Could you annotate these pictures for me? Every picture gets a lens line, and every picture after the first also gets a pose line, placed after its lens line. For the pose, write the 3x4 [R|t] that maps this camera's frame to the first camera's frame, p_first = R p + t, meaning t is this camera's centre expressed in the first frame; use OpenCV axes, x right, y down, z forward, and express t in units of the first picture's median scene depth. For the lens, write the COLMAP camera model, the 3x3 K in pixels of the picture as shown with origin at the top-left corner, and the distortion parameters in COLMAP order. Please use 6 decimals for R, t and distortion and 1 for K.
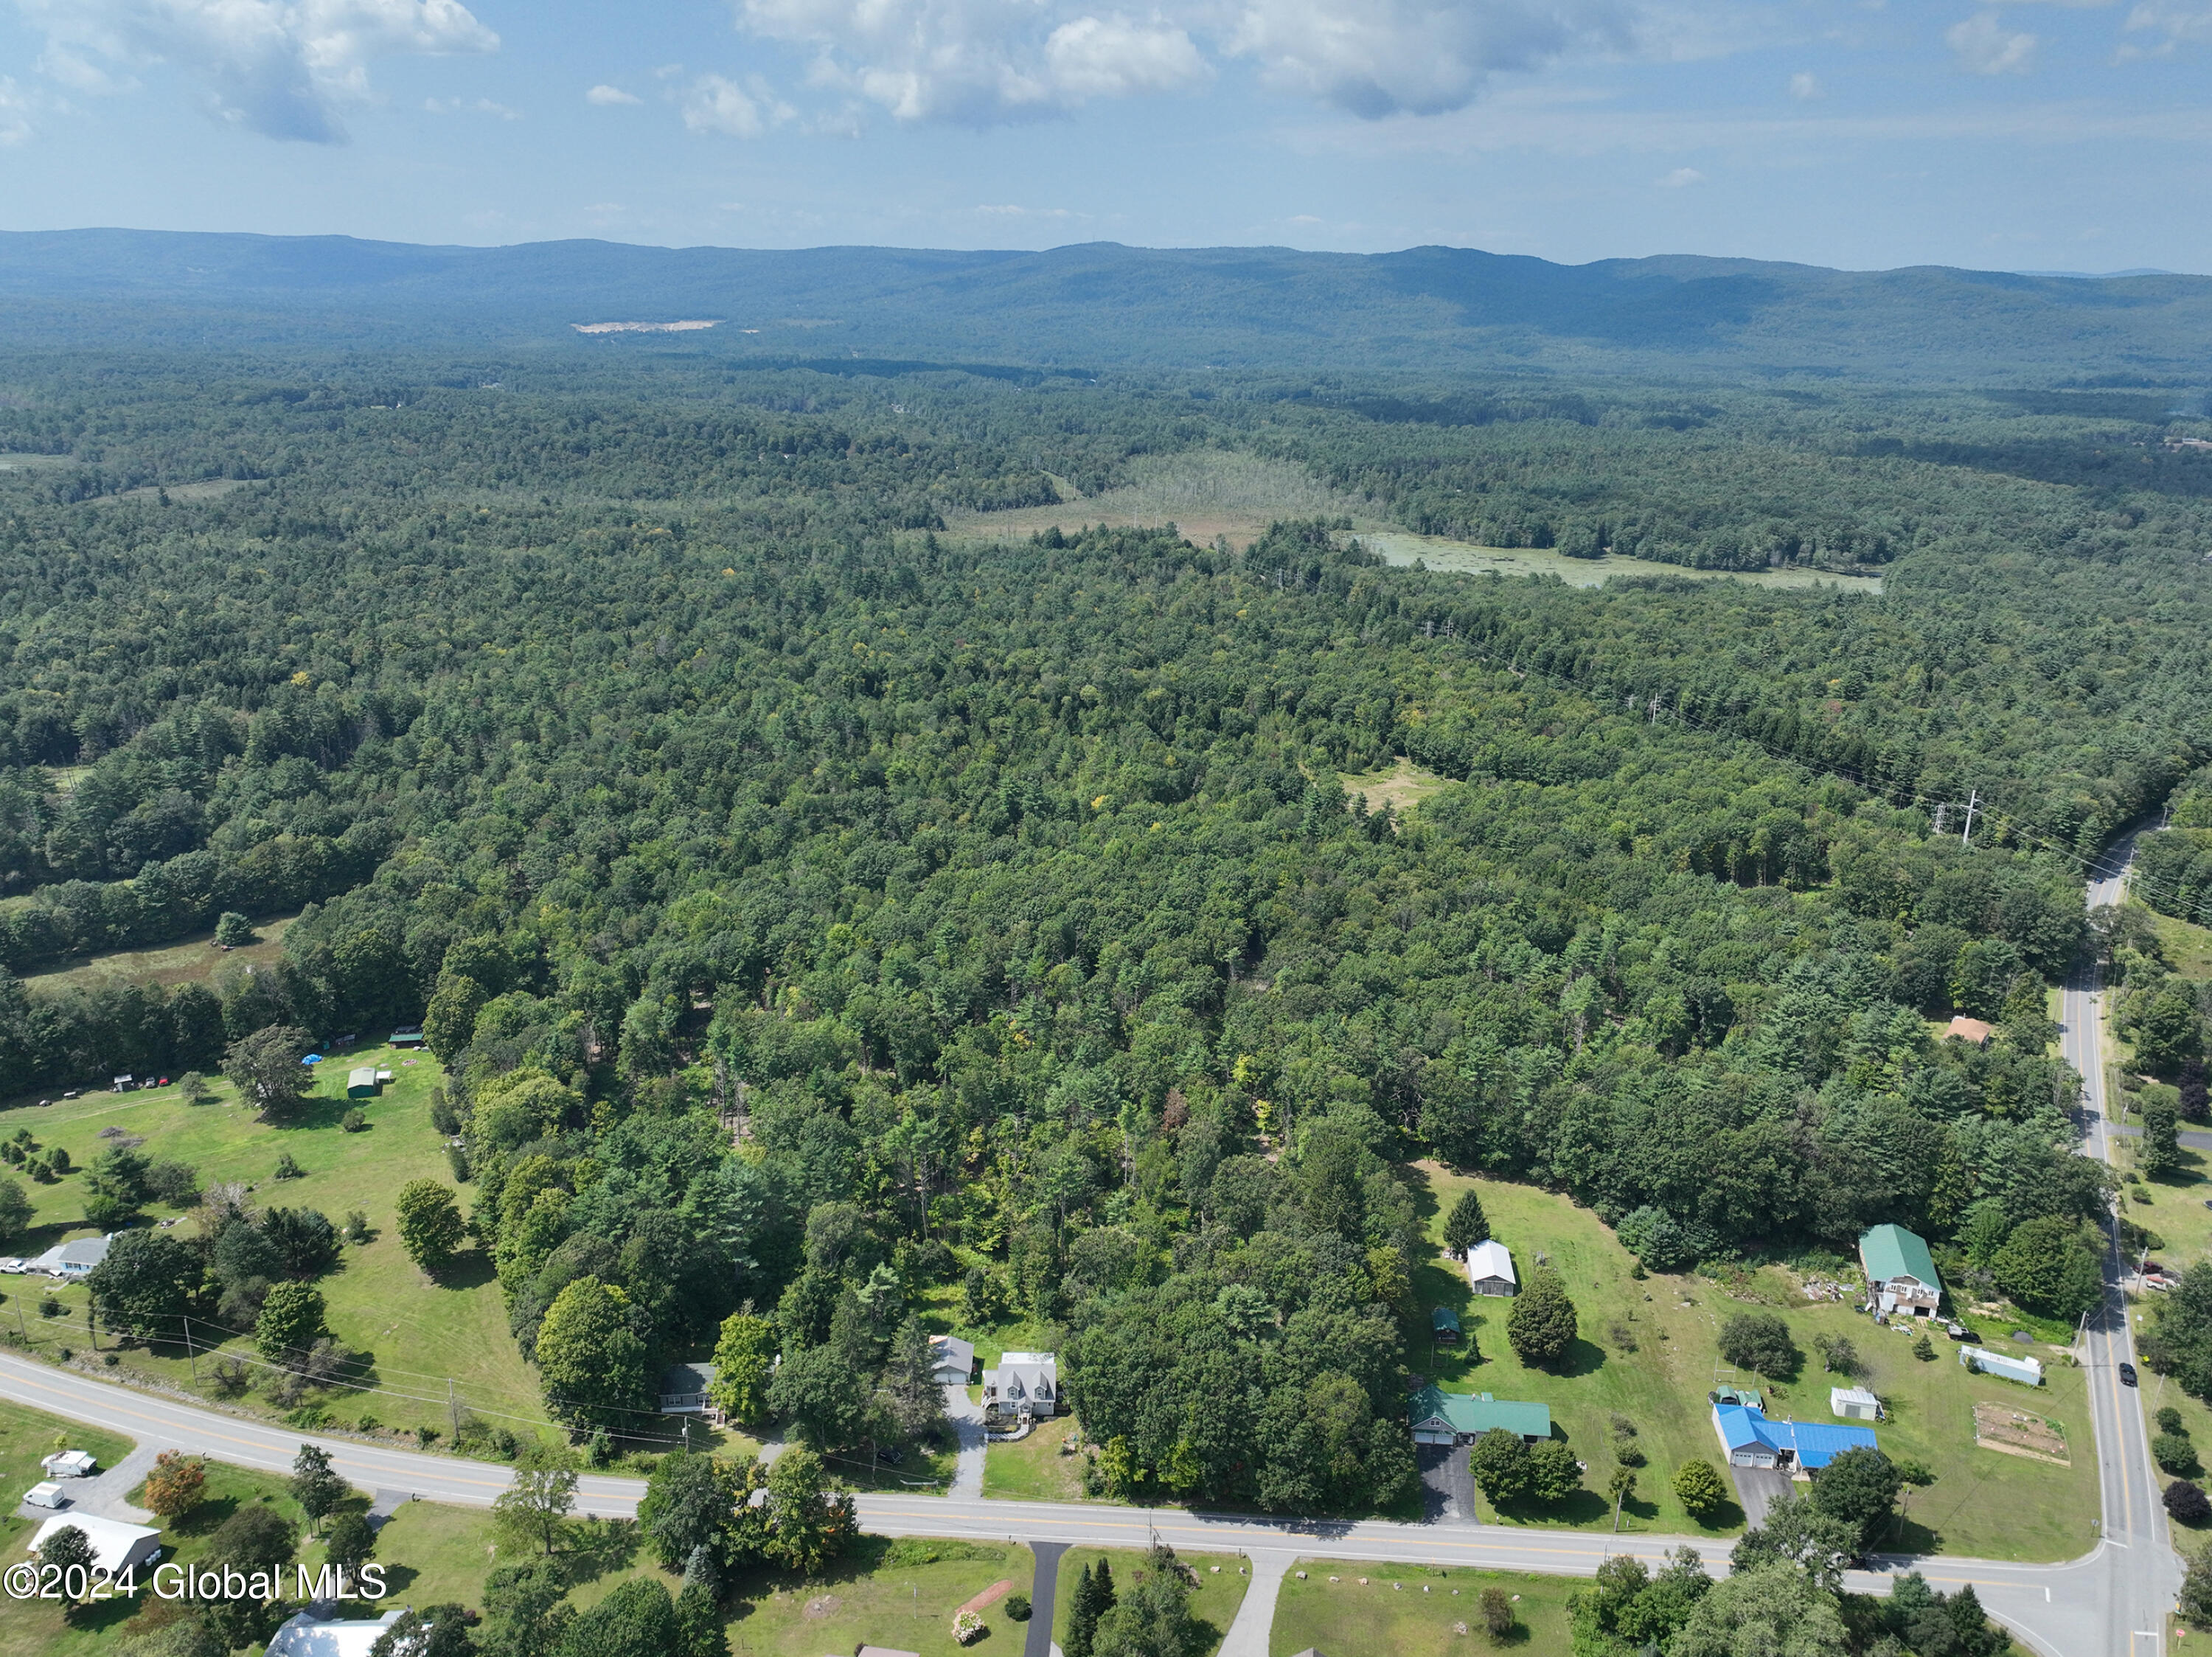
lens RADIAL K [[1660.3, 0, 1115.1], [0, 1660.3, 829.5], [0, 0, 1]] dist [0.006523, 0.035449]
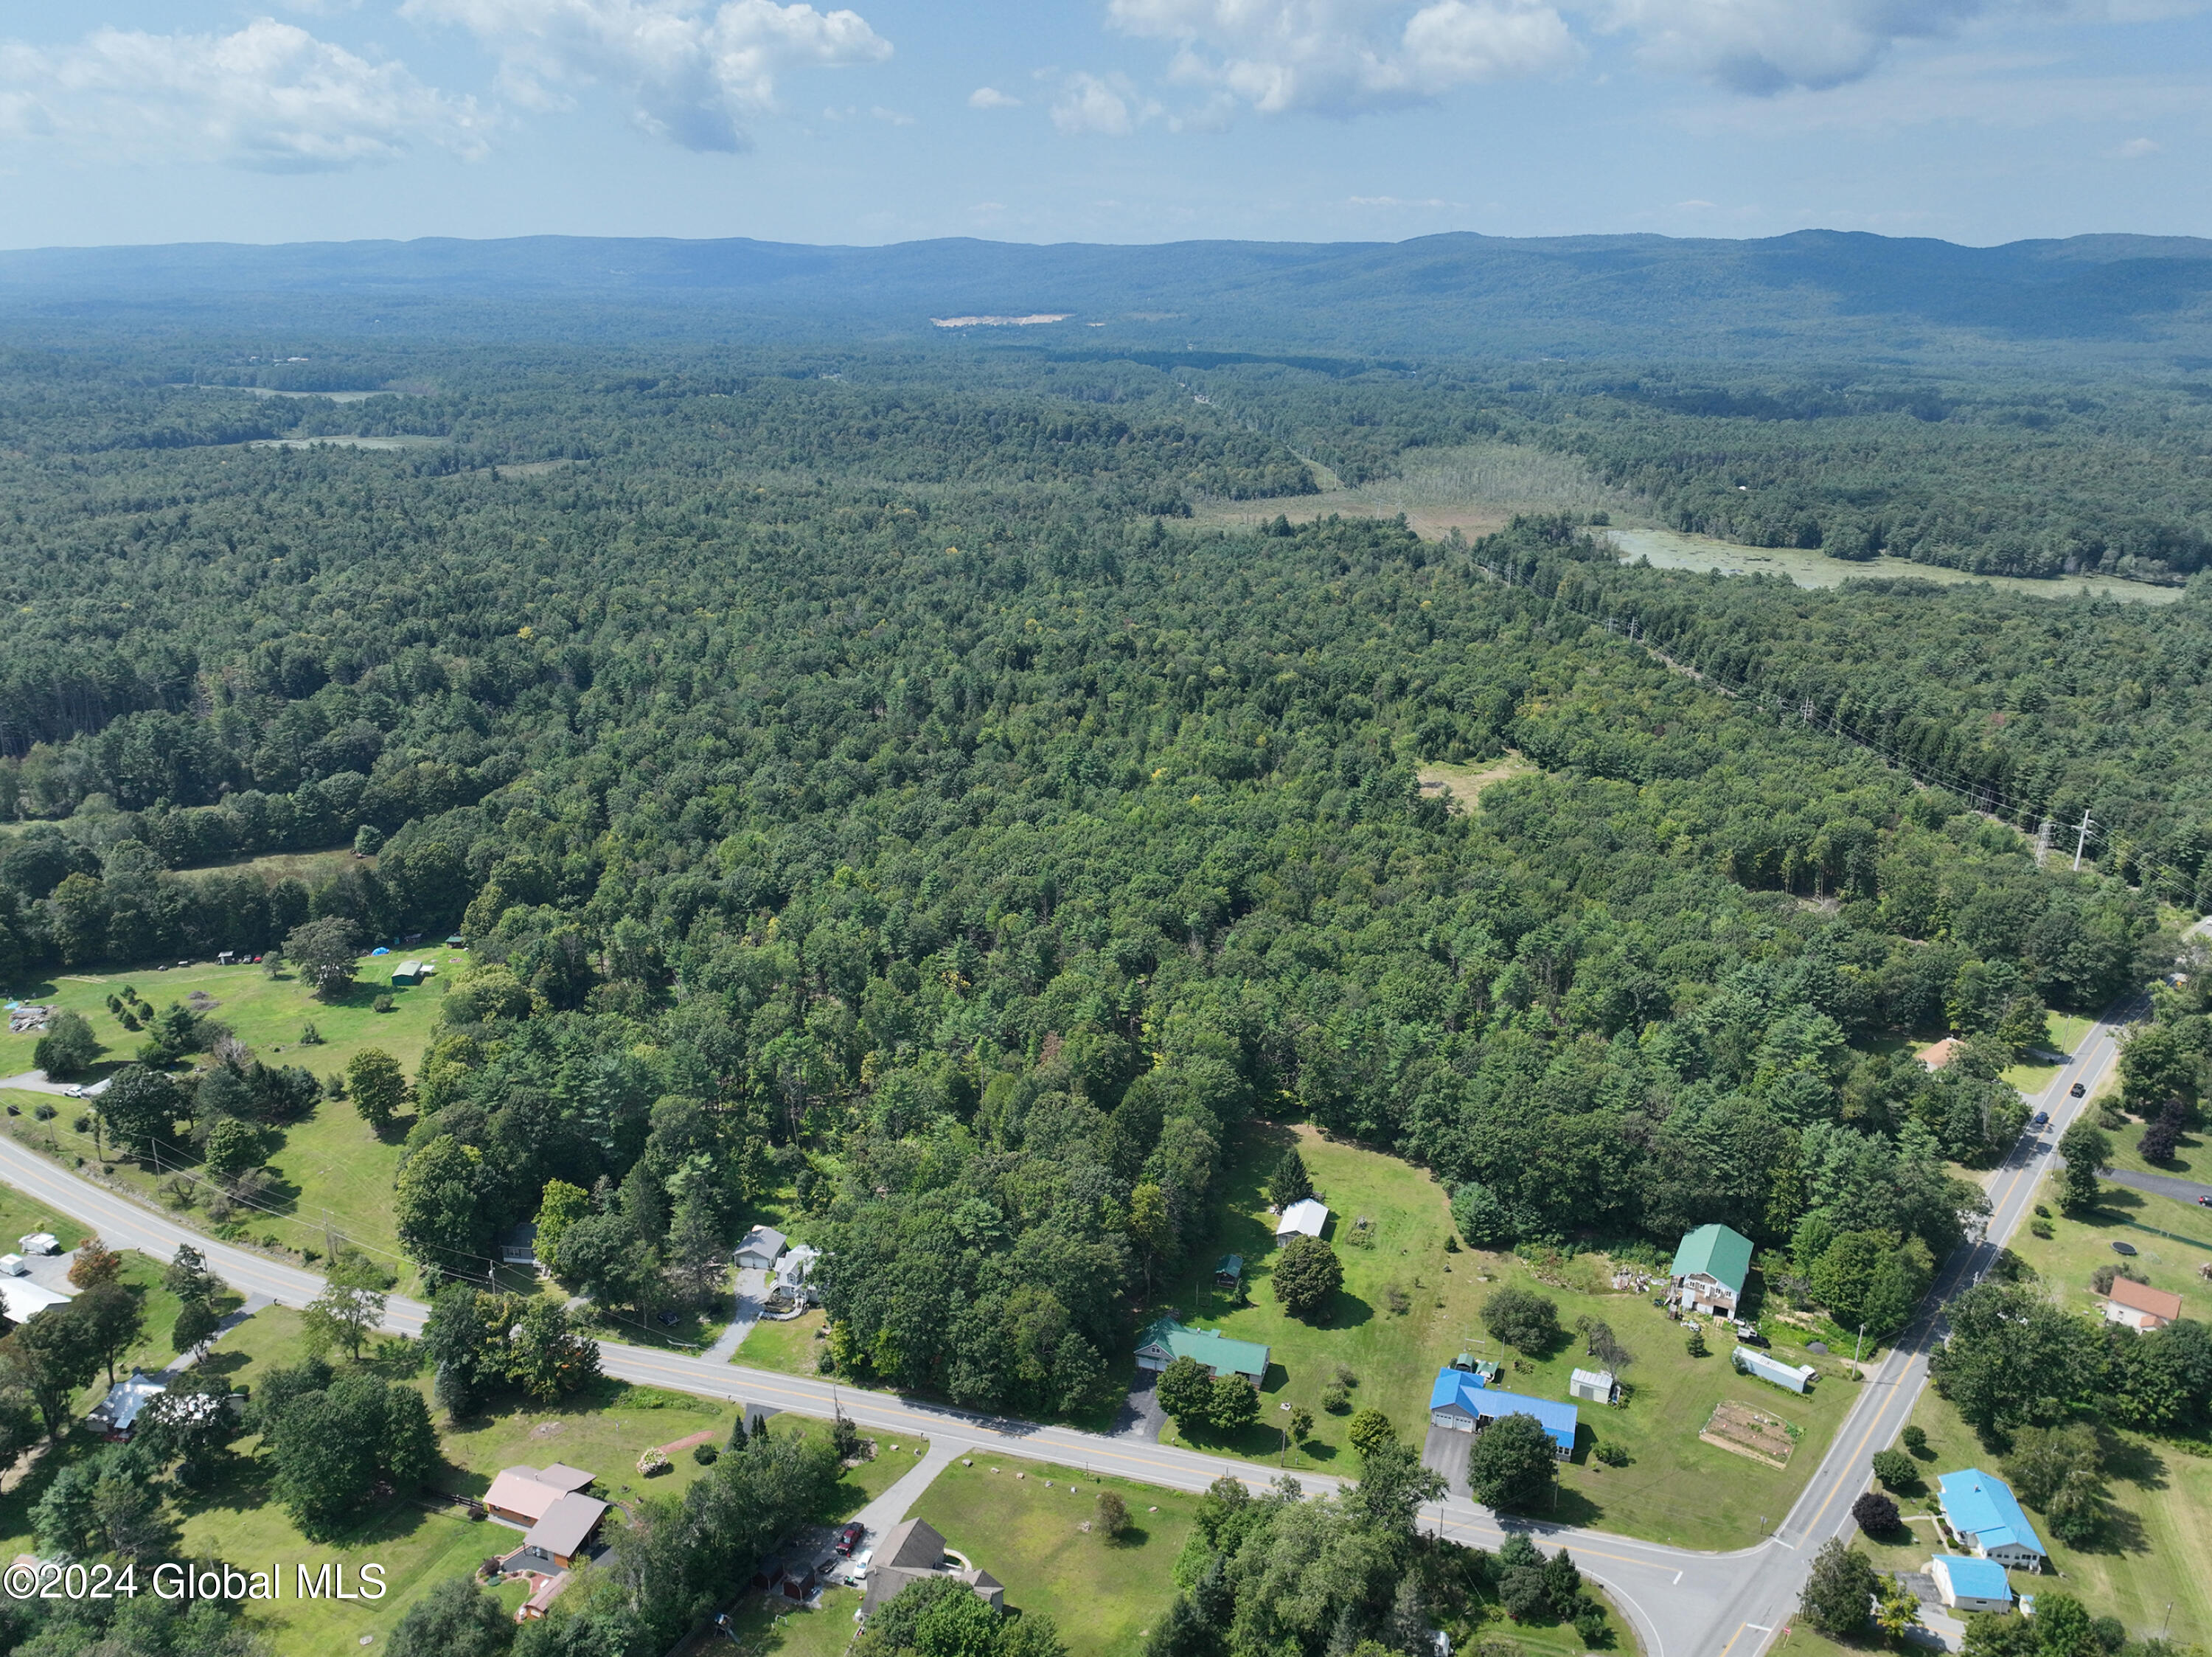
lens RADIAL K [[1659.4, 0, 1114.6], [0, 1659.4, 834.6], [0, 0, 1]] dist [0.007014, 0.037113]
pose [[0.977641, 0.059820, -0.201591, 0.196491], [-0.058455, 0.998209, 0.012723, 0.010953], [0.201991, -0.000655, 0.979387, -0.017836]]
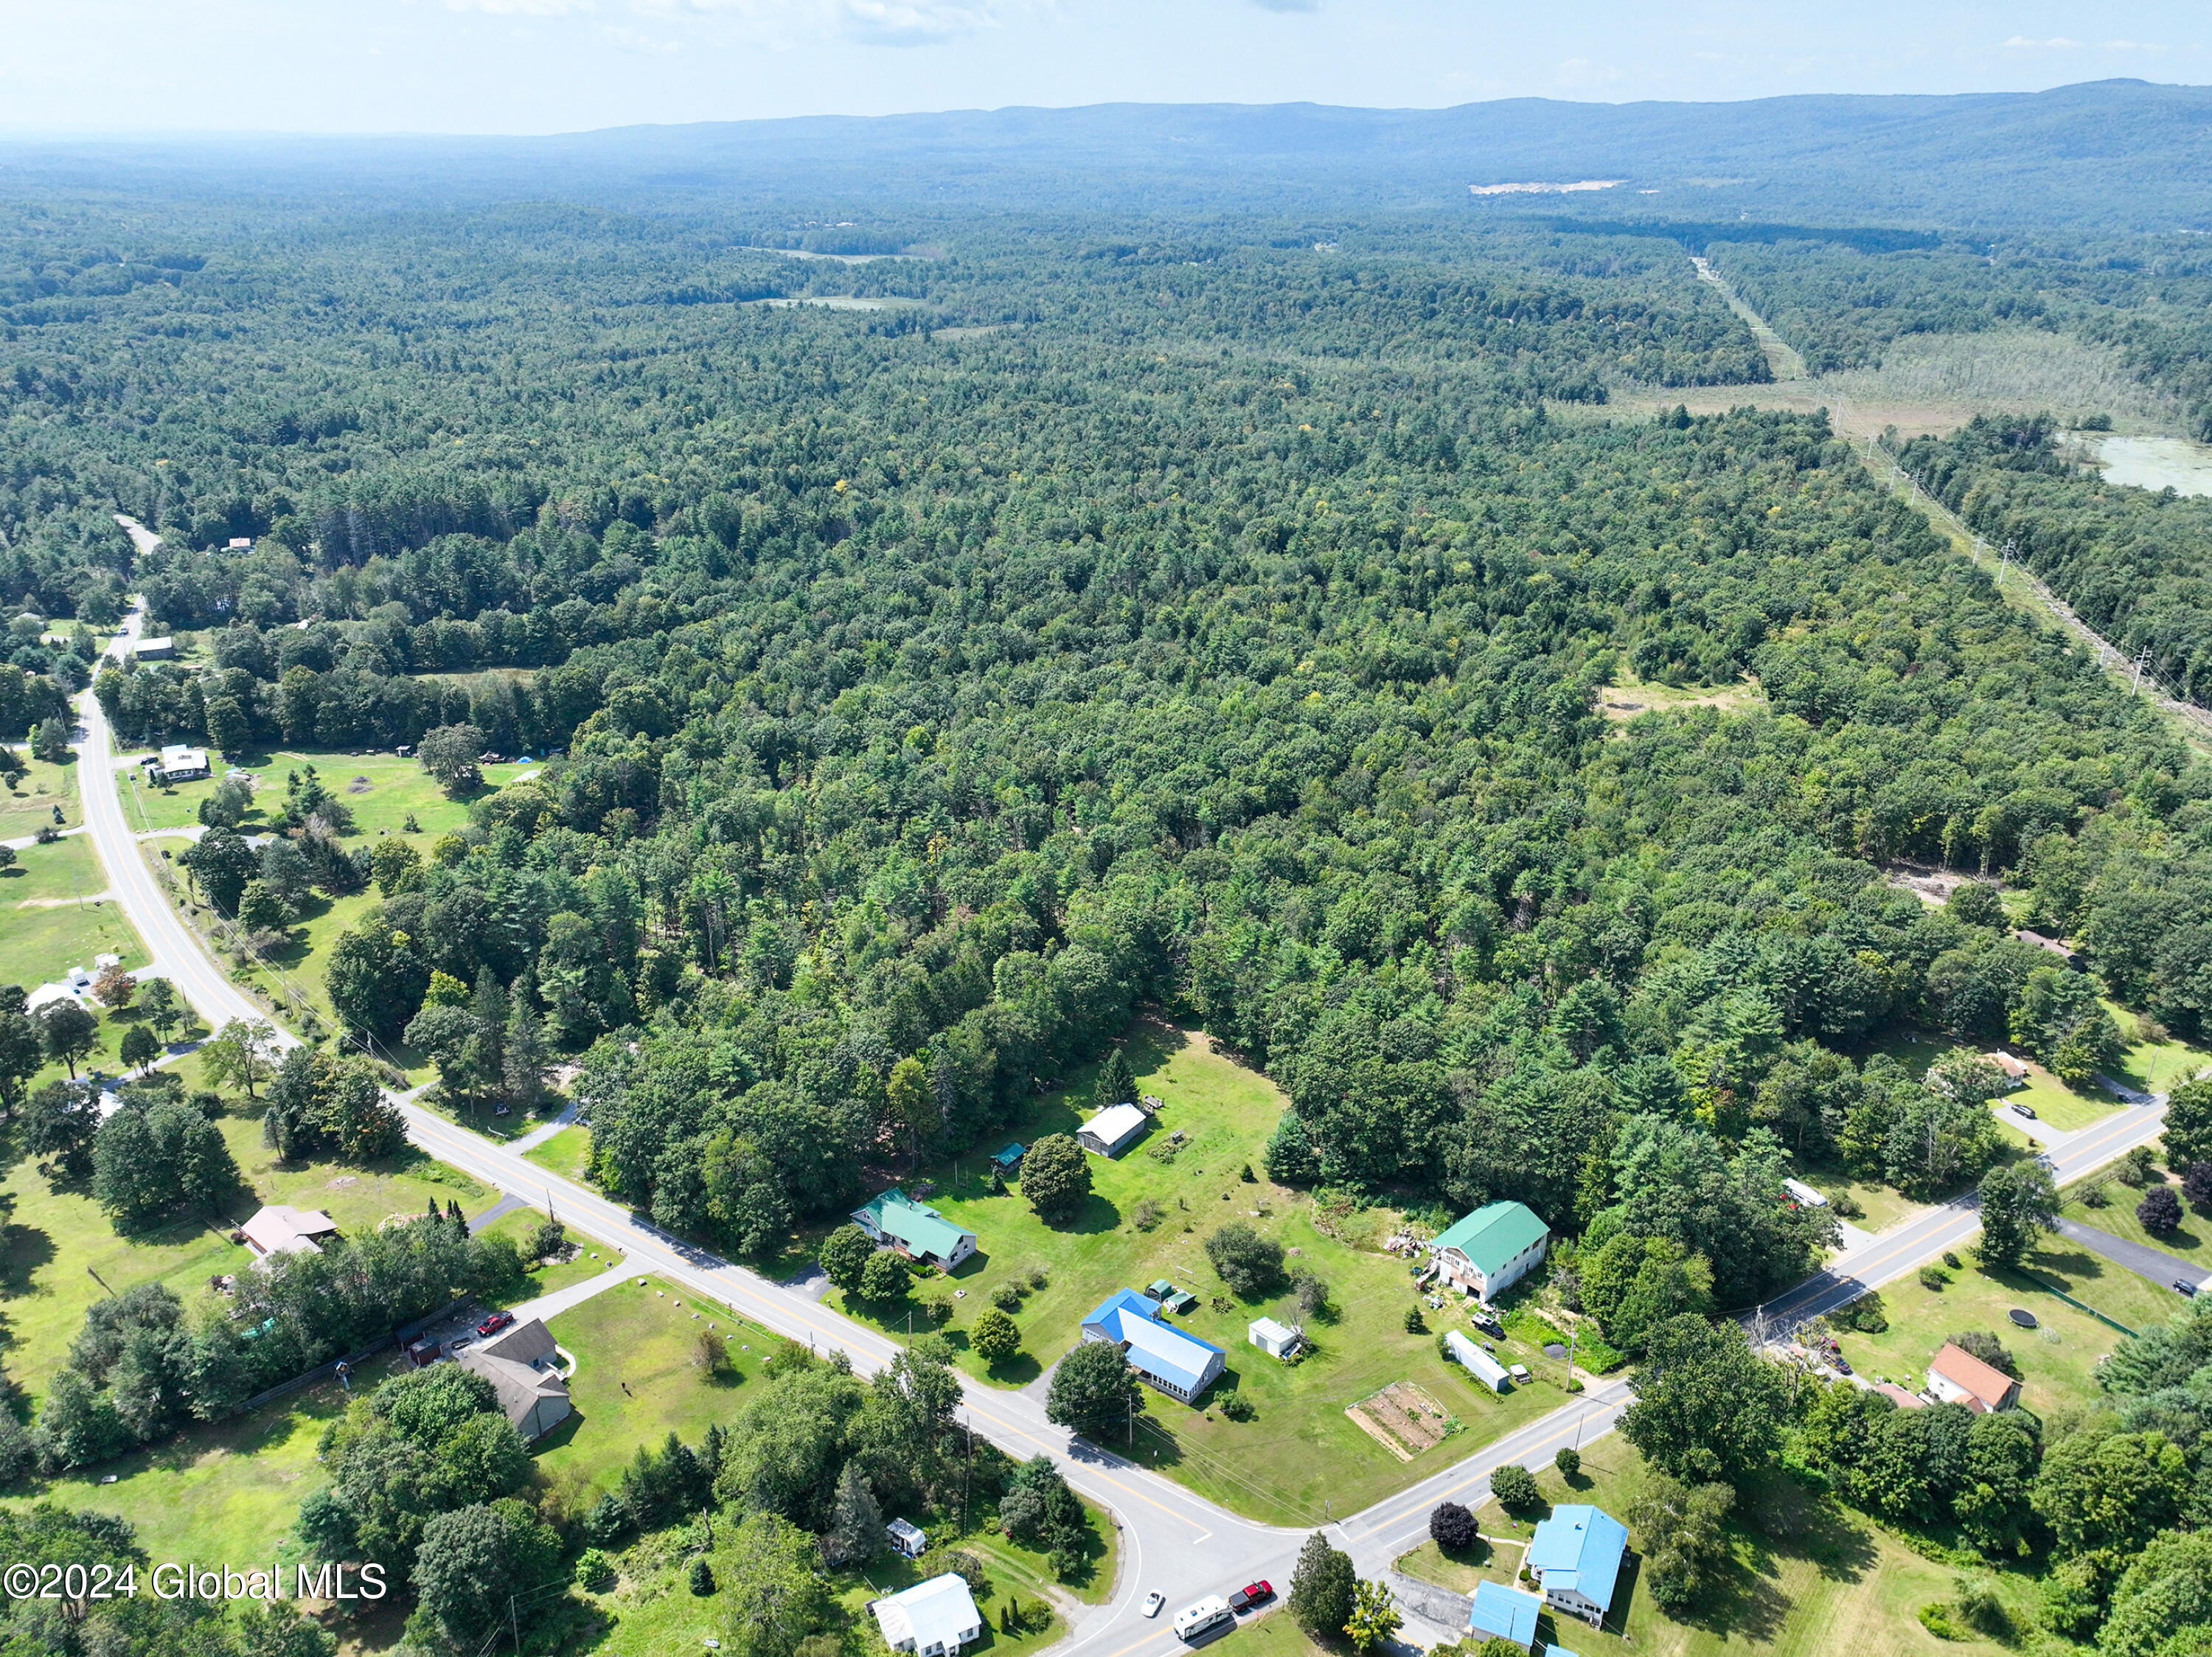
lens RADIAL K [[1656.4, 0, 1116.5], [0, 1656.4, 835.0], [0, 0, 1]] dist [0.010255, 0.031440]
pose [[0.861476, 0.185976, -0.472516, 0.432018], [-0.148963, 0.982136, 0.114970, -0.016854], [0.485457, -0.028656, 0.873791, 0.083528]]
